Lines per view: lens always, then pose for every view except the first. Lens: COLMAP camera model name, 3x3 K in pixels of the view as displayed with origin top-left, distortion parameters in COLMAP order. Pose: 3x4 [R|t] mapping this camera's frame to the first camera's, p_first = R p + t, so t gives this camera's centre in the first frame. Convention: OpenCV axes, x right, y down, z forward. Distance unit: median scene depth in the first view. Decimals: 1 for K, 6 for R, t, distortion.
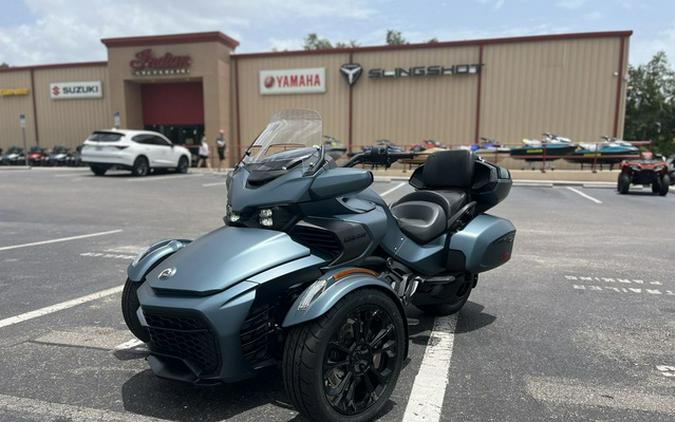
lens RADIAL K [[518.4, 0, 339.1], [0, 518.4, 247.7], [0, 0, 1]] dist [0.082375, -0.128714]
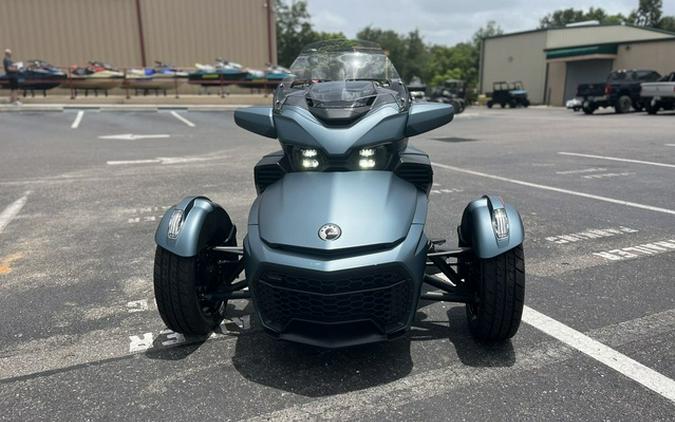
lens RADIAL K [[516.3, 0, 337.5], [0, 516.3, 211.0], [0, 0, 1]] dist [0.081649, -0.130607]
pose [[0.774282, -0.154825, 0.613609, -0.102269], [0.108980, 0.987747, 0.111709, -0.009746], [-0.623386, -0.019623, 0.781668, 0.038613]]
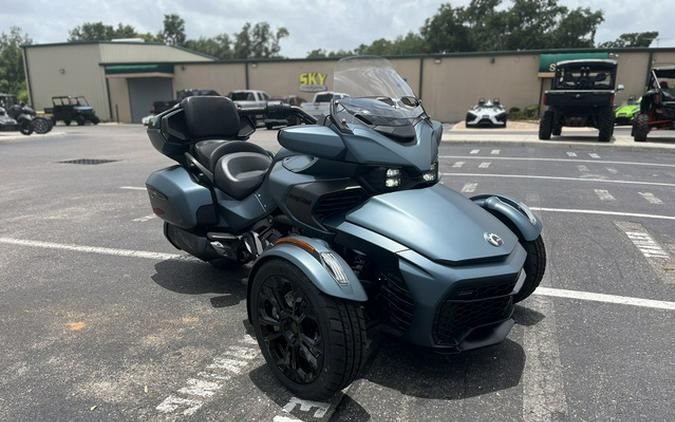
lens RADIAL K [[518.4, 0, 339.1], [0, 518.4, 247.7], [0, 0, 1]] dist [0.082375, -0.128714]
pose [[0.053534, -0.266594, 0.962321, -0.153825], [0.147323, 0.955266, 0.256444, -0.027051], [-0.987639, 0.128044, 0.090414, 0.144670]]
